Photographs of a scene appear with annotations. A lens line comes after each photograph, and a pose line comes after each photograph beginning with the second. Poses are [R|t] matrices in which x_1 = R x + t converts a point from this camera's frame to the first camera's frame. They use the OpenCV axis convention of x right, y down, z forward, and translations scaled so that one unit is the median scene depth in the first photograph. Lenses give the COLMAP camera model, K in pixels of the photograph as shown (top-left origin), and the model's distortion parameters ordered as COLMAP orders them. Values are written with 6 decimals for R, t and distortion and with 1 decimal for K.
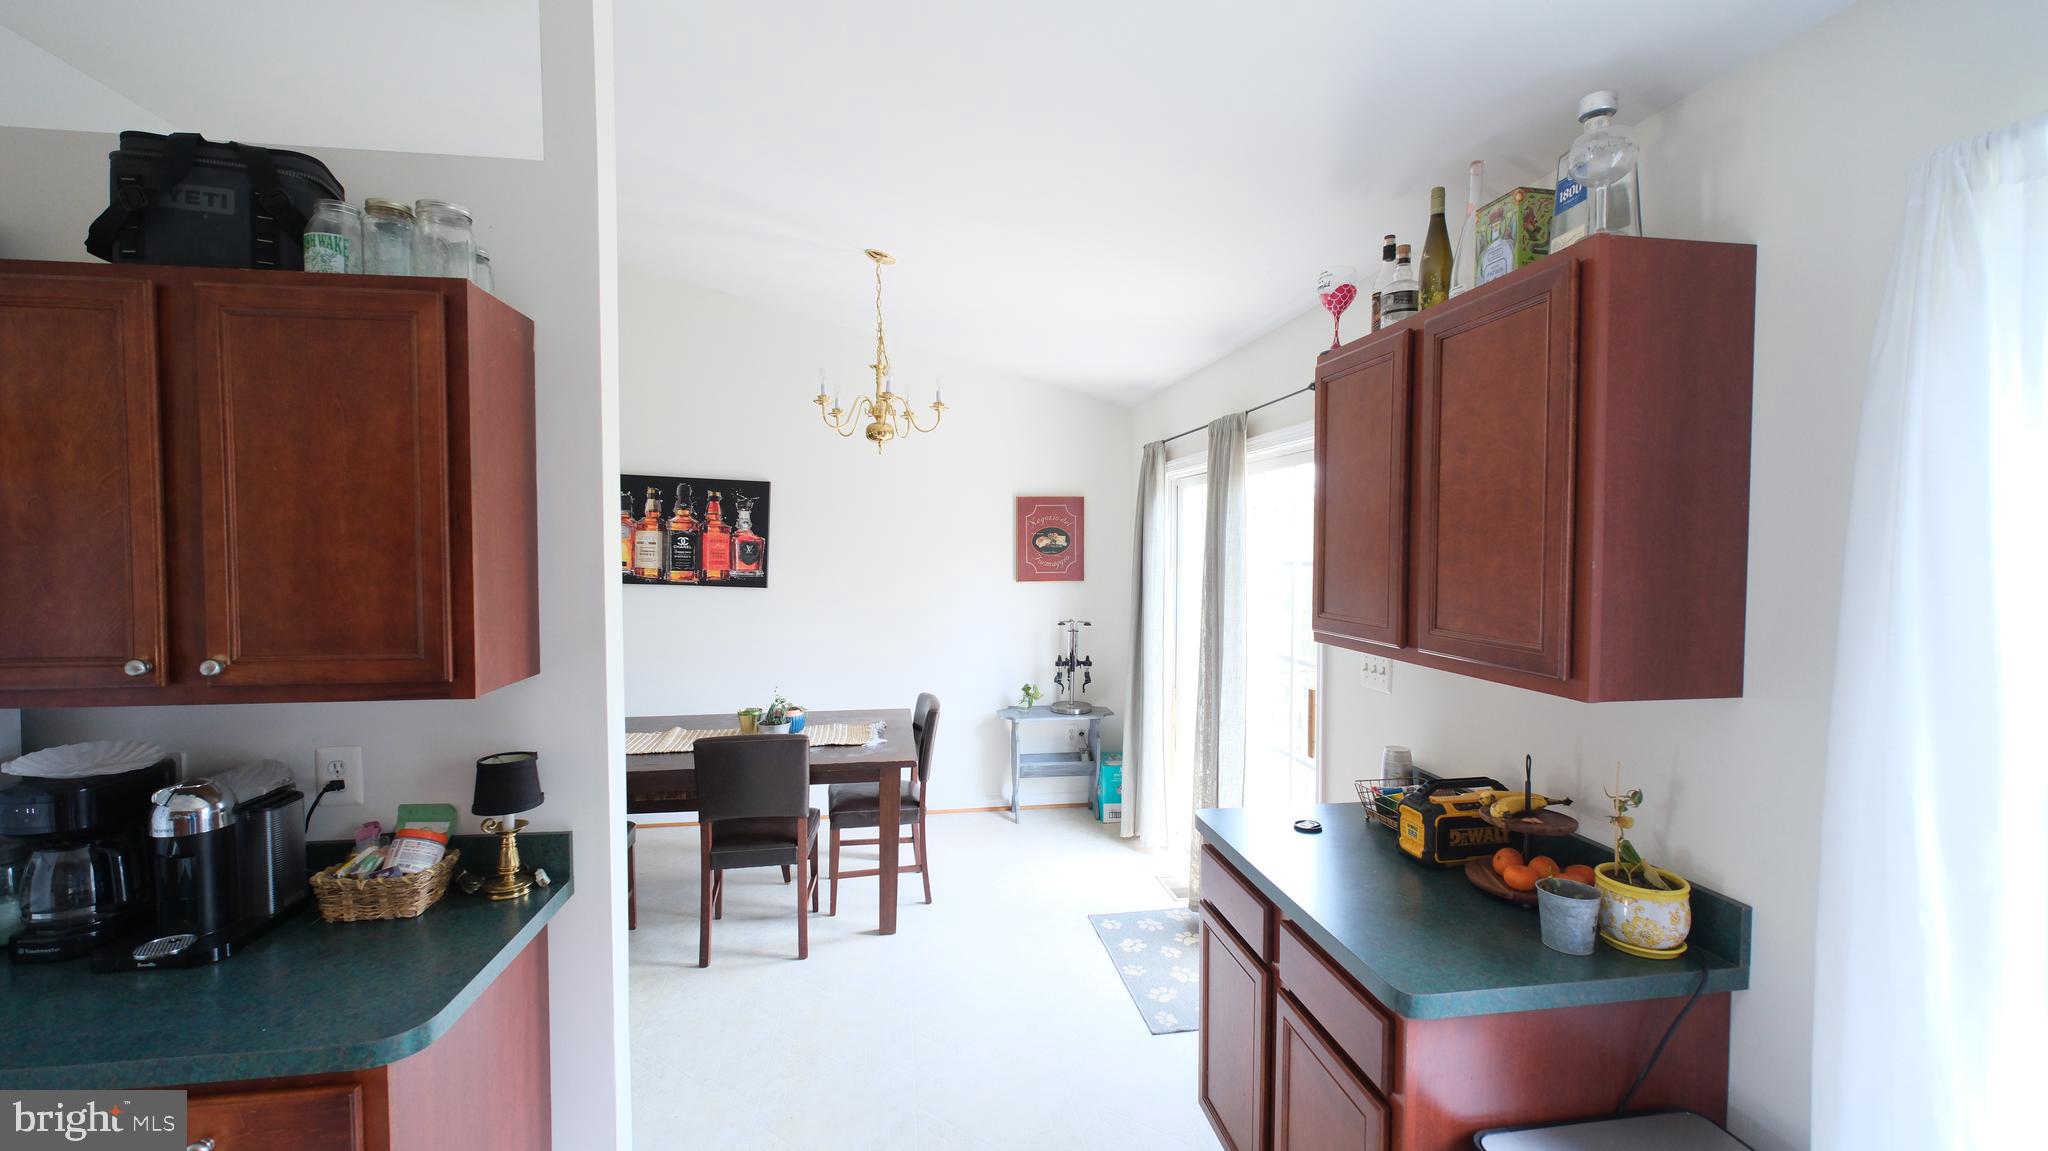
lens RADIAL K [[853.0, 0, 1020.6], [0, 853.0, 582.7], [0, 0, 1]] dist [-0.005180, -0.000212]
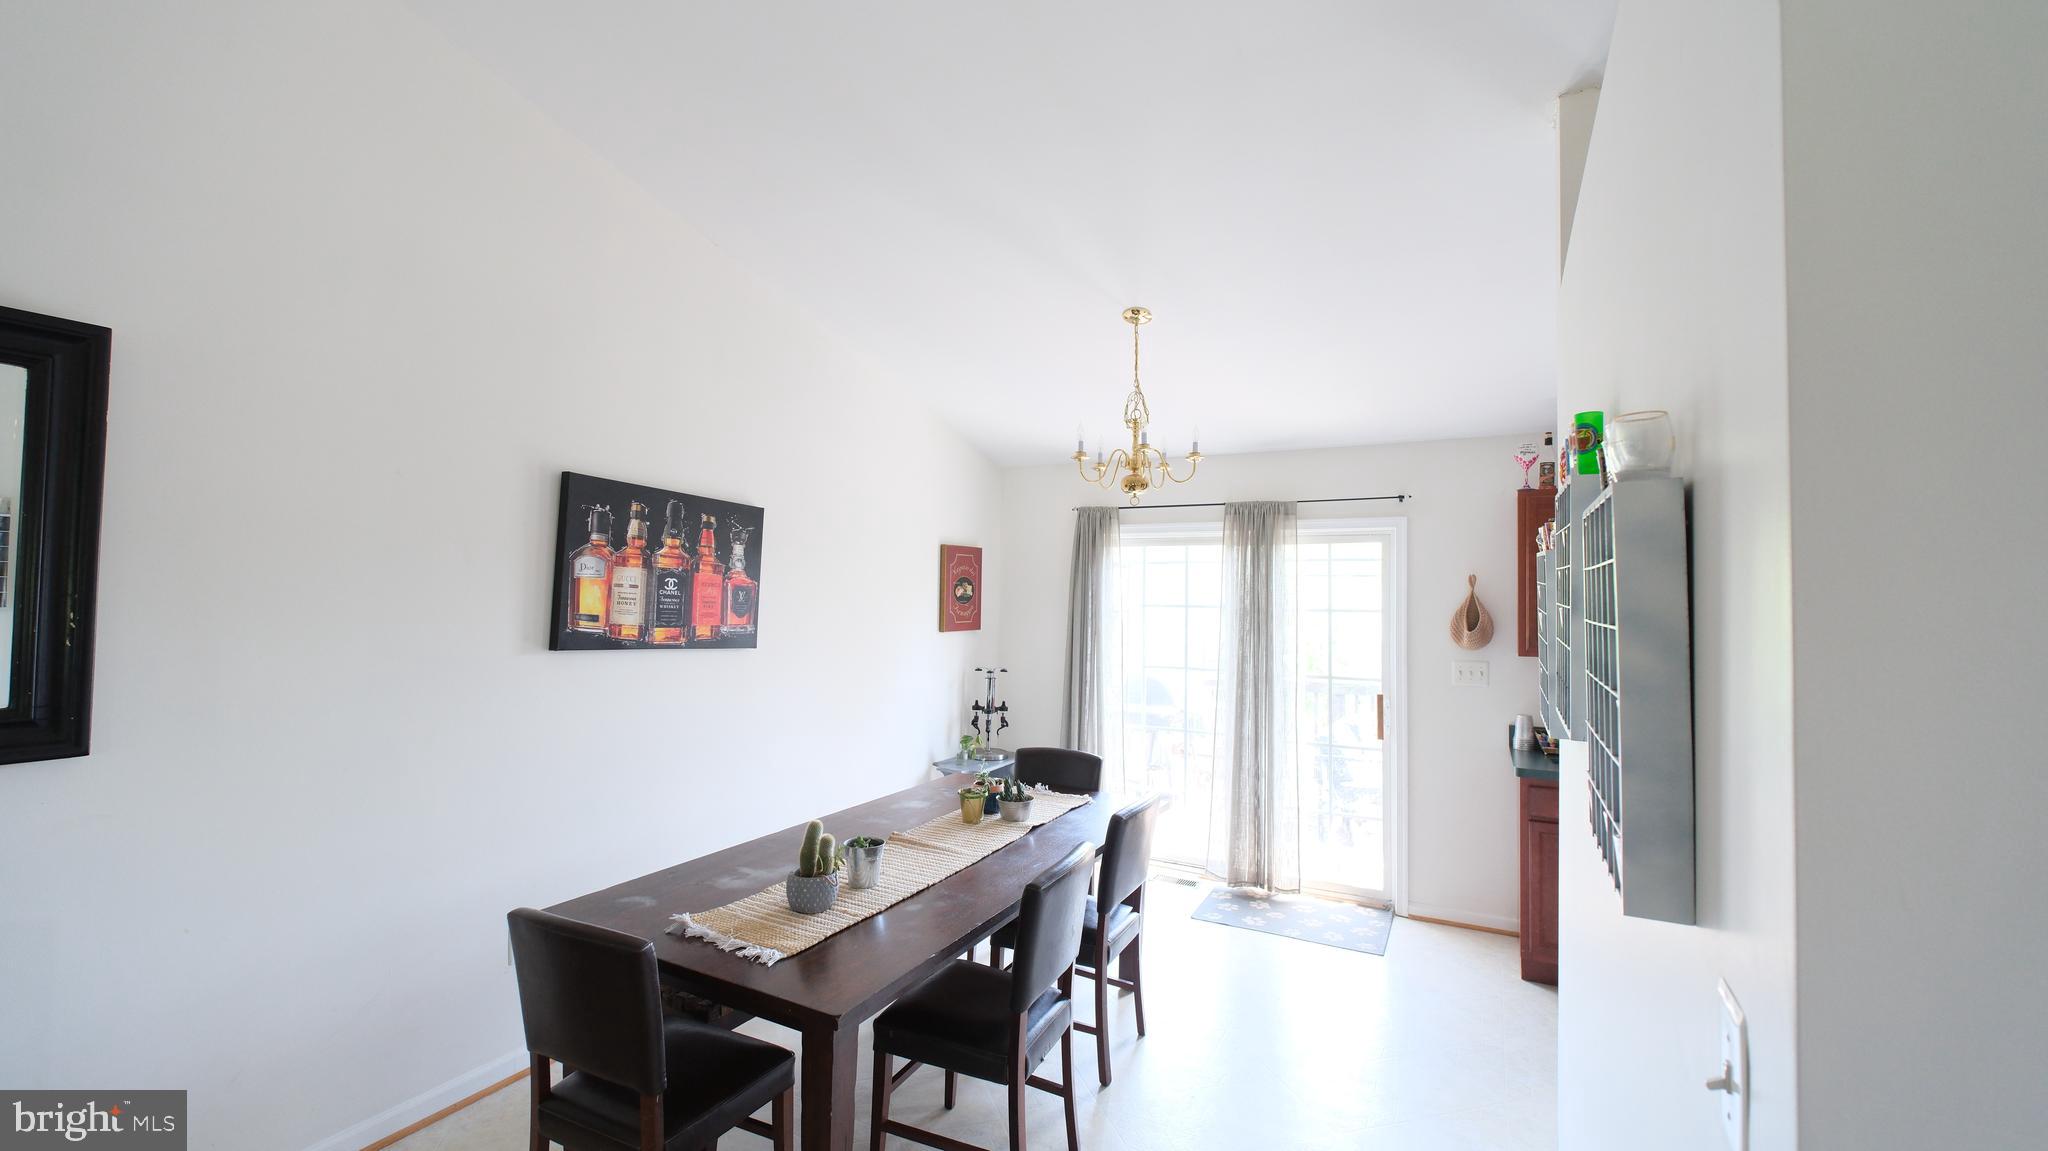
lens RADIAL K [[853.0, 0, 1020.6], [0, 853.0, 582.7], [0, 0, 1]] dist [-0.005180, -0.000212]
pose [[0.601393, 0.020206, 0.798698, -0.772661], [0.025108, 0.998708, -0.044172, -0.012672], [-0.798559, 0.046619, 0.600109, 0.366836]]
